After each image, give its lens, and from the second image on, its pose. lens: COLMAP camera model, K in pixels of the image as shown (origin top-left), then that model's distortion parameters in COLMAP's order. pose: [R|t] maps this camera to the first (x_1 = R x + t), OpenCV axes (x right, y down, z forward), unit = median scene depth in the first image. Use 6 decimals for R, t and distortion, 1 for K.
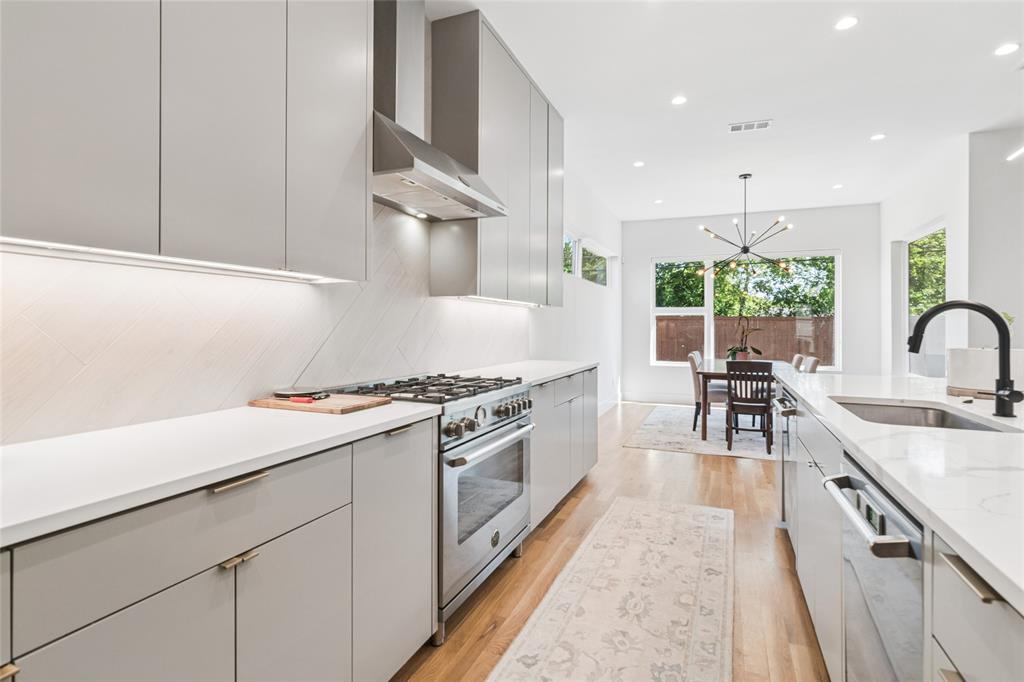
lens RADIAL K [[492.4, 0, 520.8], [0, 492.4, 334.1], [0, 0, 1]] dist [-0.002907, 0.000969]
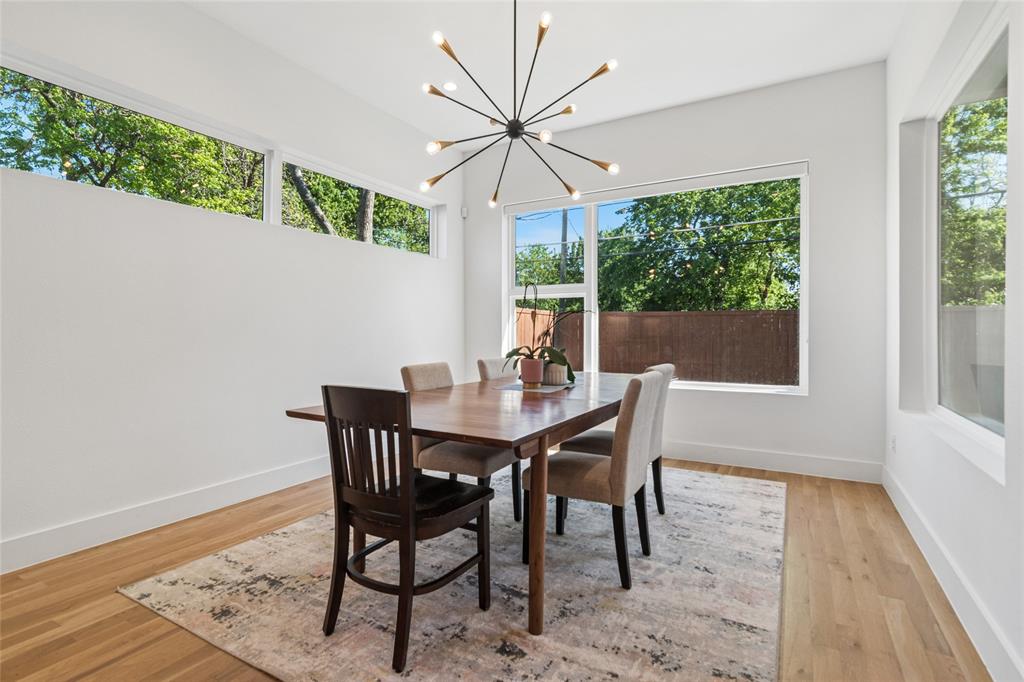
lens RADIAL K [[492.4, 0, 507.1], [0, 492.4, 340.6], [0, 0, 1]] dist [-0.002907, 0.000969]
pose [[0.992078, -0.006581, -0.125454, 0.375179], [0.006942, 0.999973, 0.002445, 0.014195], [0.125435, -0.003297, 0.992096, 0.416386]]
